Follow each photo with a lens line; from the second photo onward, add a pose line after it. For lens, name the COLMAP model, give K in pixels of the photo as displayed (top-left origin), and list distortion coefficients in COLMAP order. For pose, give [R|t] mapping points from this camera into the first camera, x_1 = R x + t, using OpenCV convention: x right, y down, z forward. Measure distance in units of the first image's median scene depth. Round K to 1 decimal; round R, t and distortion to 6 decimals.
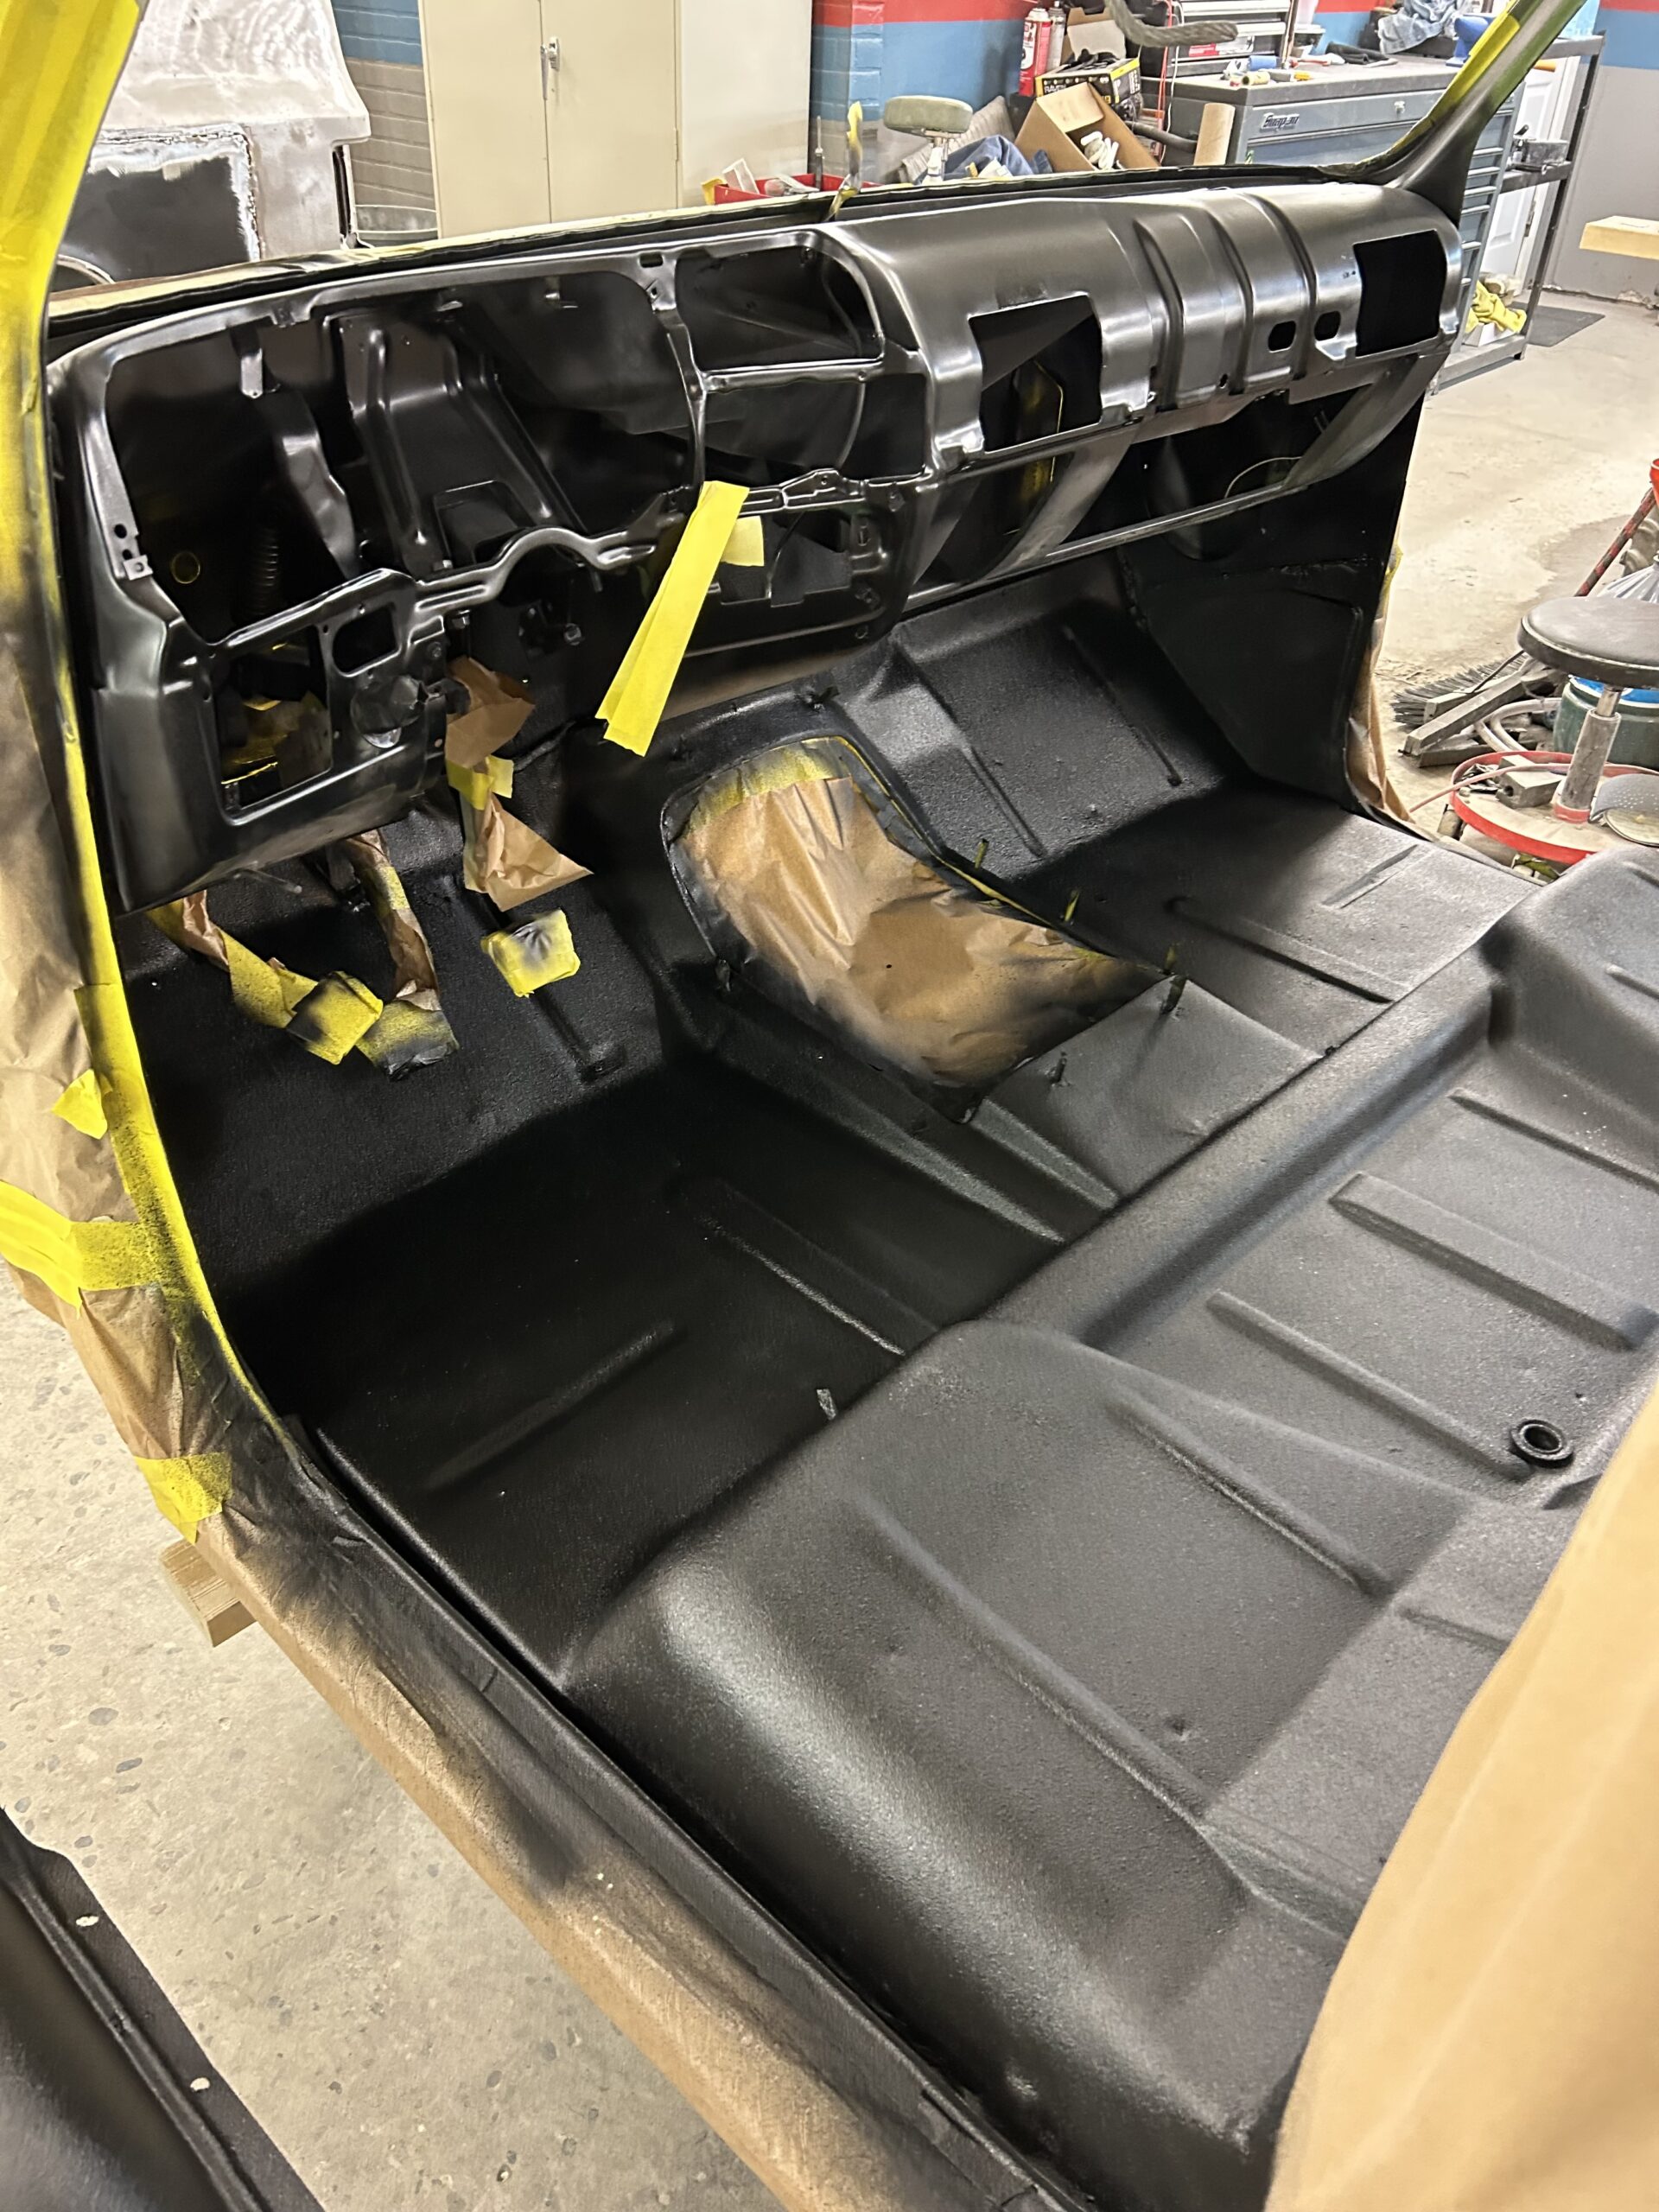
lens RADIAL K [[1686.5, 0, 829.5], [0, 1686.5, 1106.0], [0, 0, 1]] dist [0.026644, -0.026665]
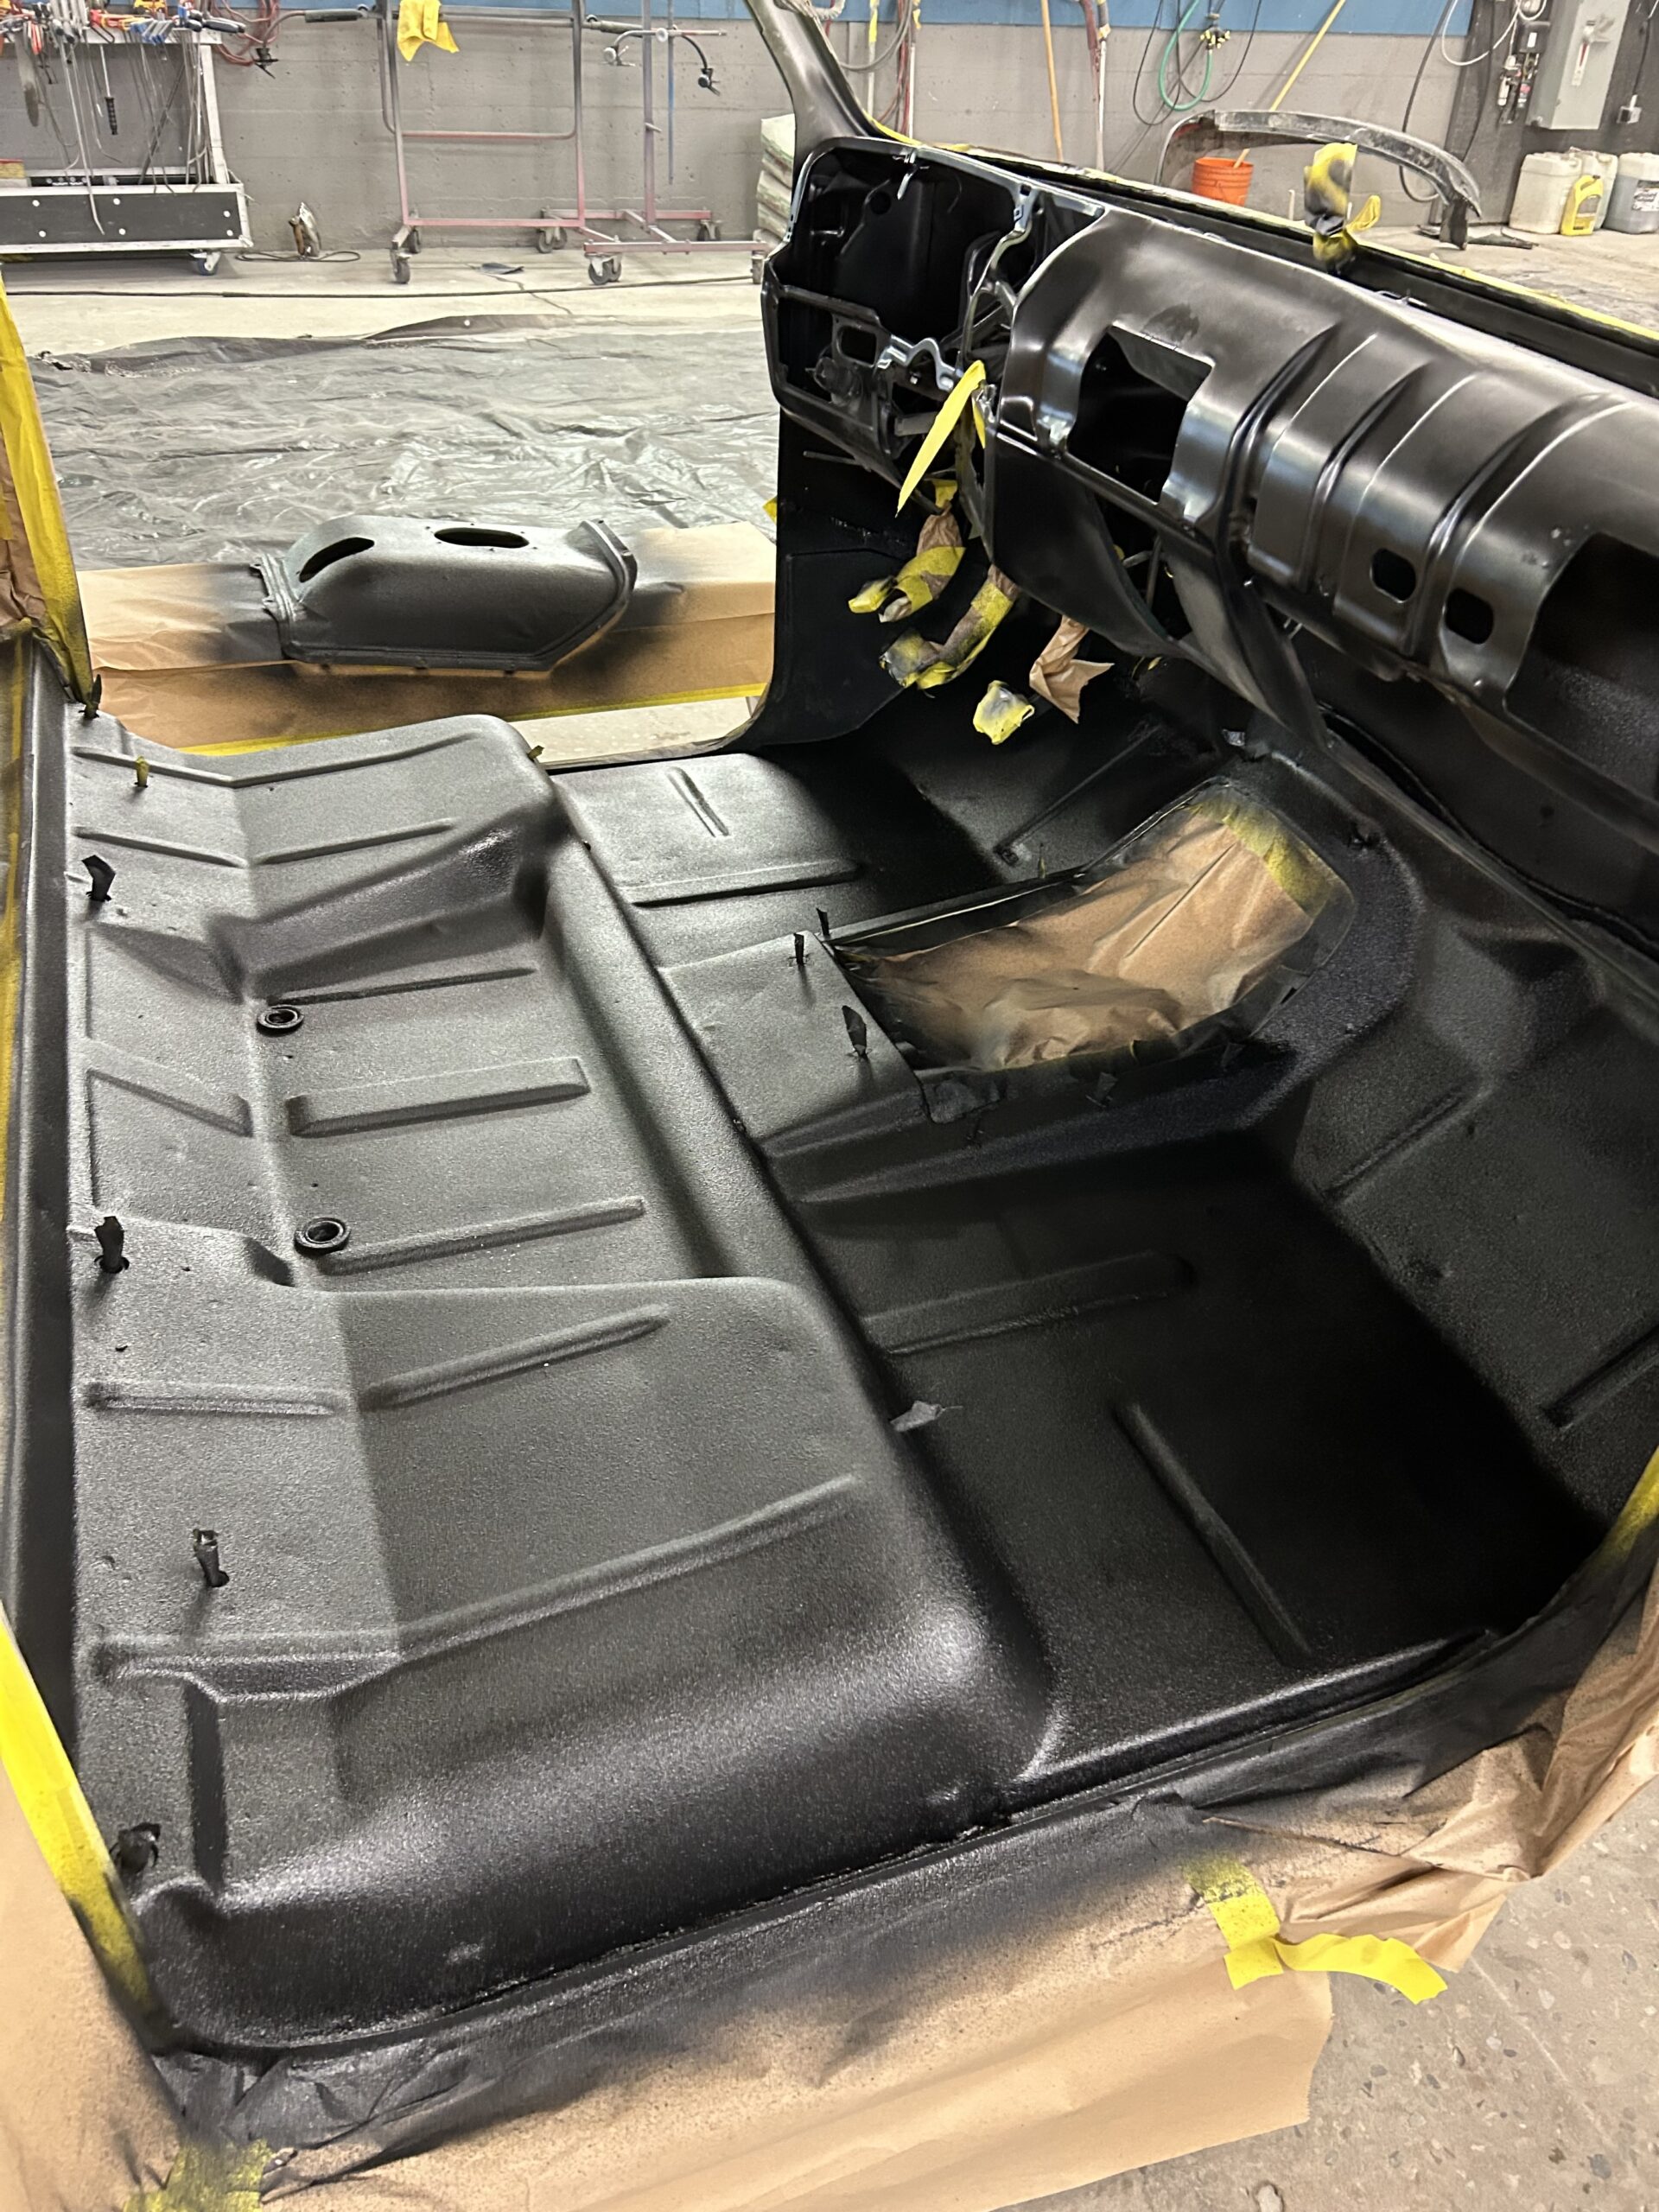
lens RADIAL K [[1686.5, 0, 829.5], [0, 1686.5, 1106.0], [0, 0, 1]] dist [0.026644, -0.026665]
pose [[-0.438160, 0.474040, -0.763742, 1.012628], [-0.562906, 0.517724, 0.644282, -0.688453], [0.700823, 0.712213, 0.039994, 1.035349]]
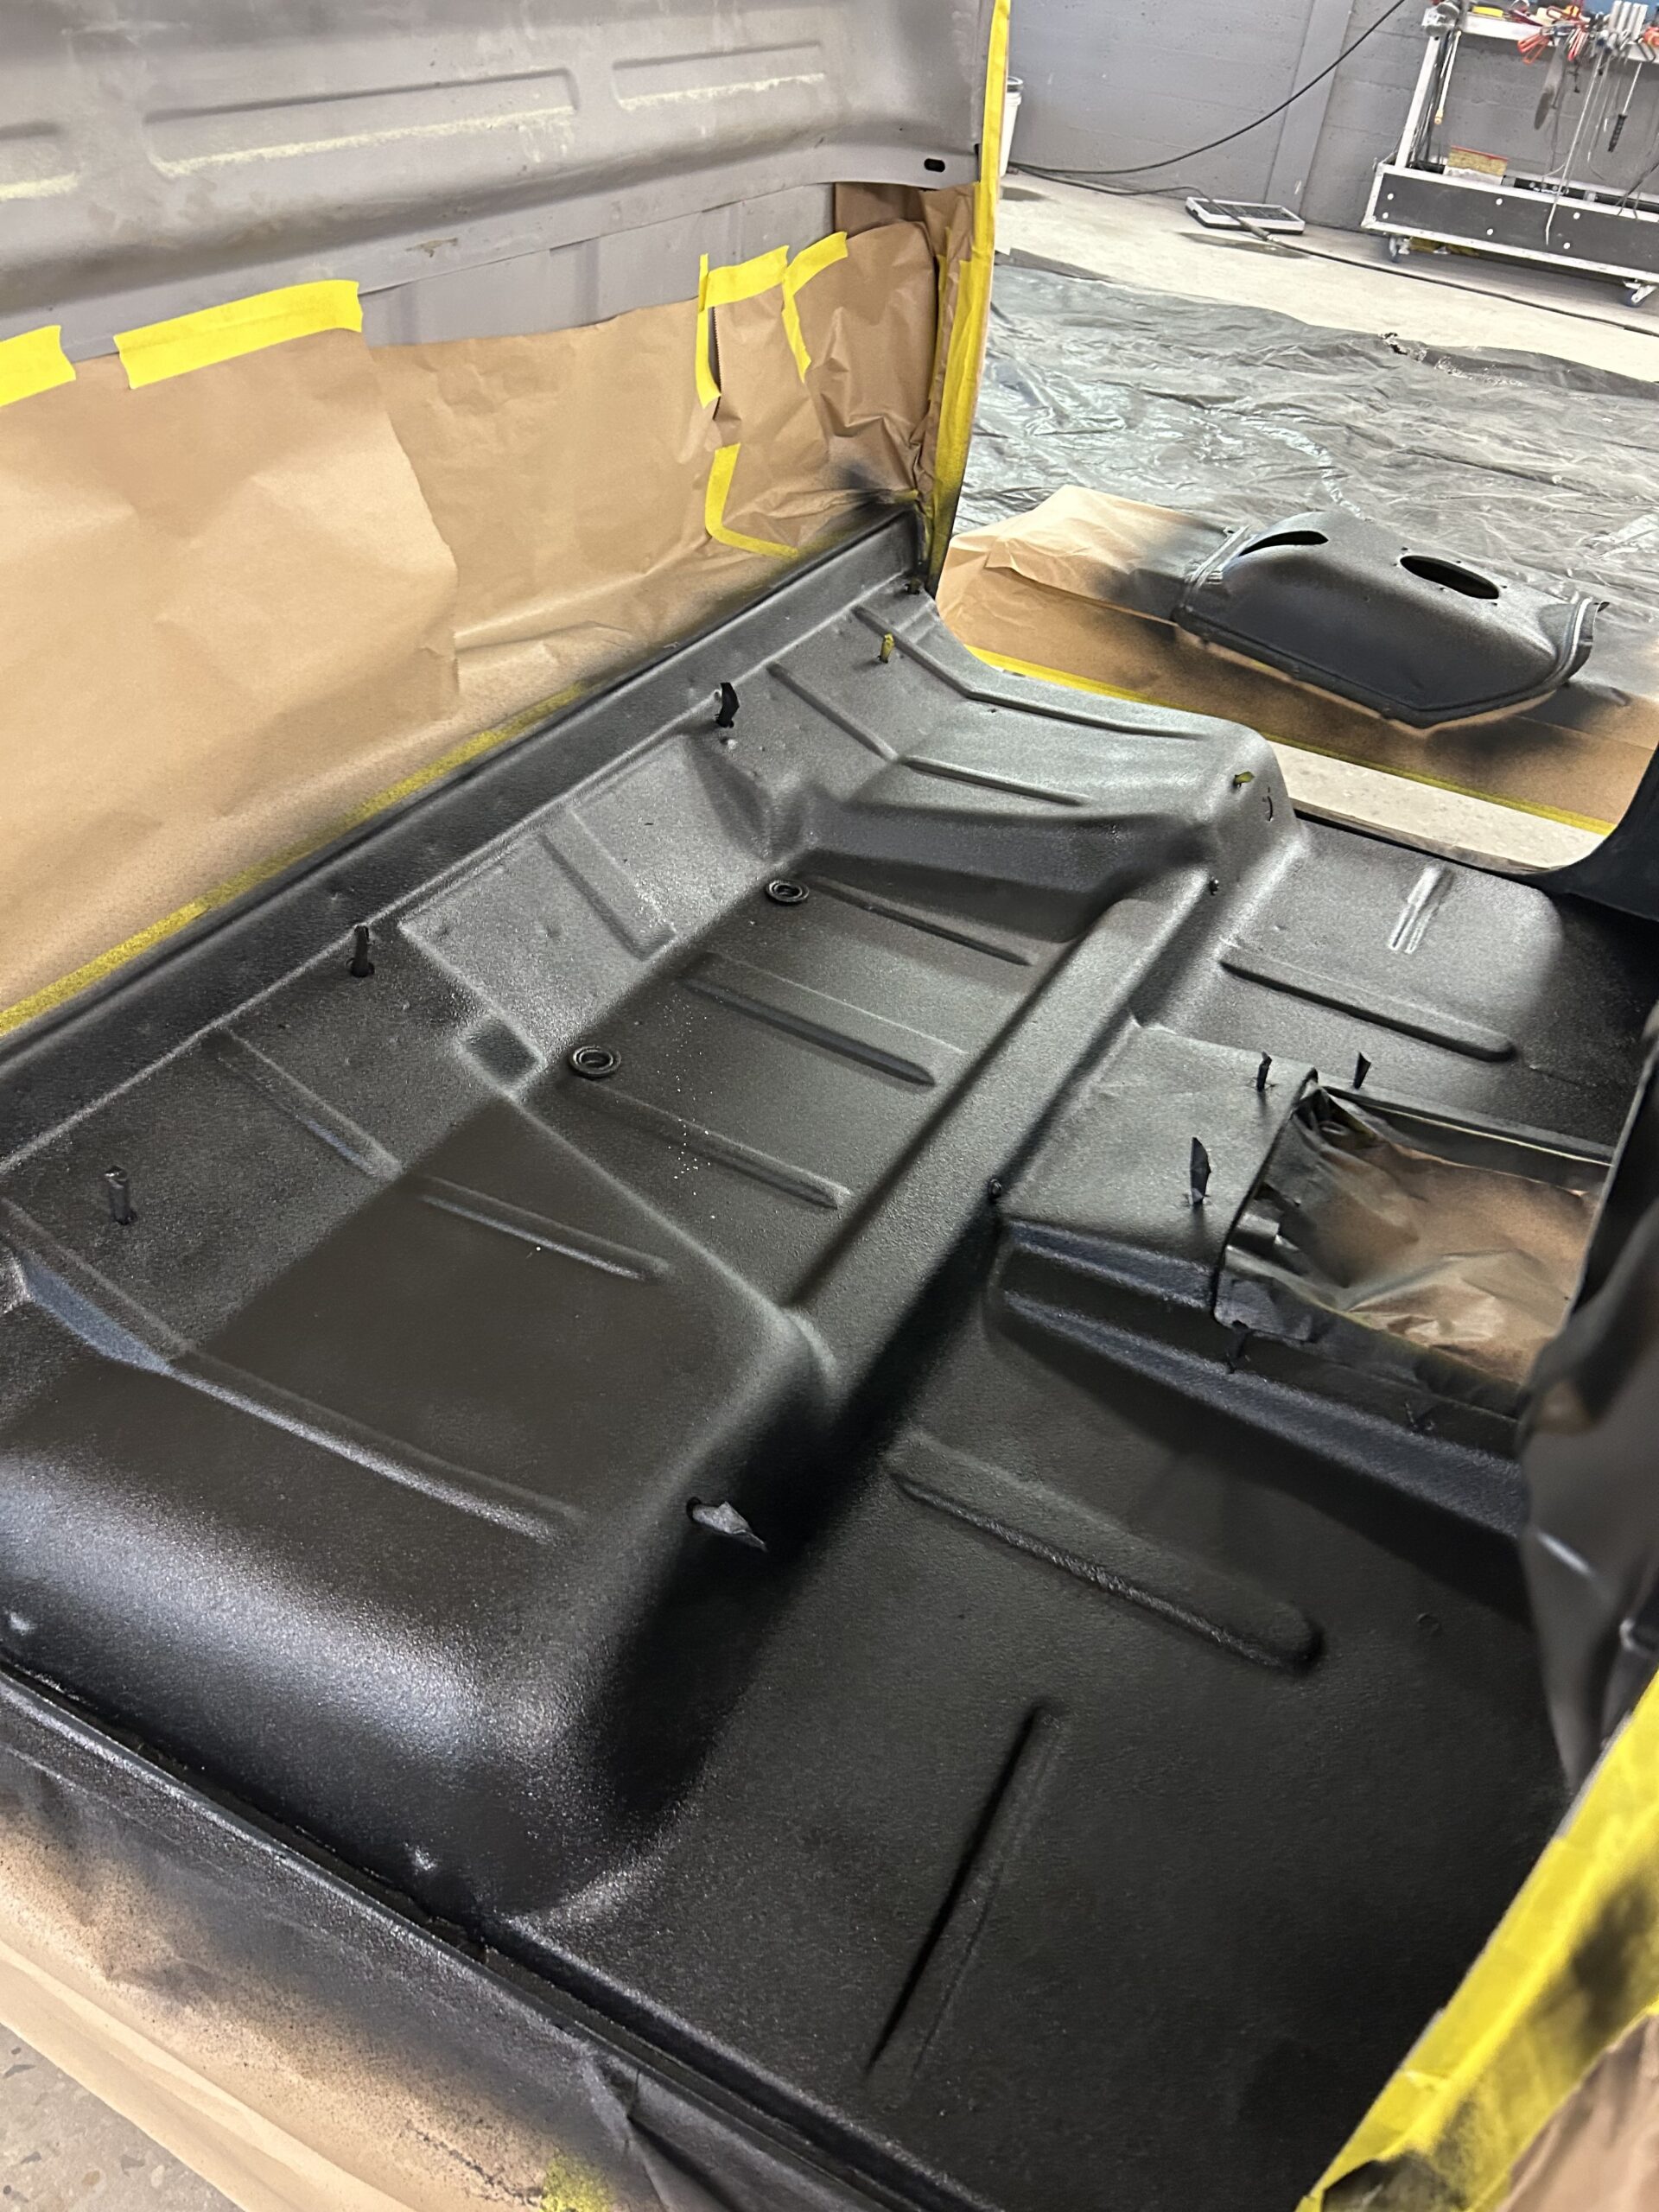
lens RADIAL K [[1651.0, 0, 829.5], [0, 1651.0, 1106.0], [0, 0, 1]] dist [0.060261, -0.068585]
pose [[-0.948229, 0.071197, -0.309503, 0.645353], [-0.278647, 0.281055, 0.918348, -0.788910], [0.152371, 0.957047, -0.246666, 1.197364]]
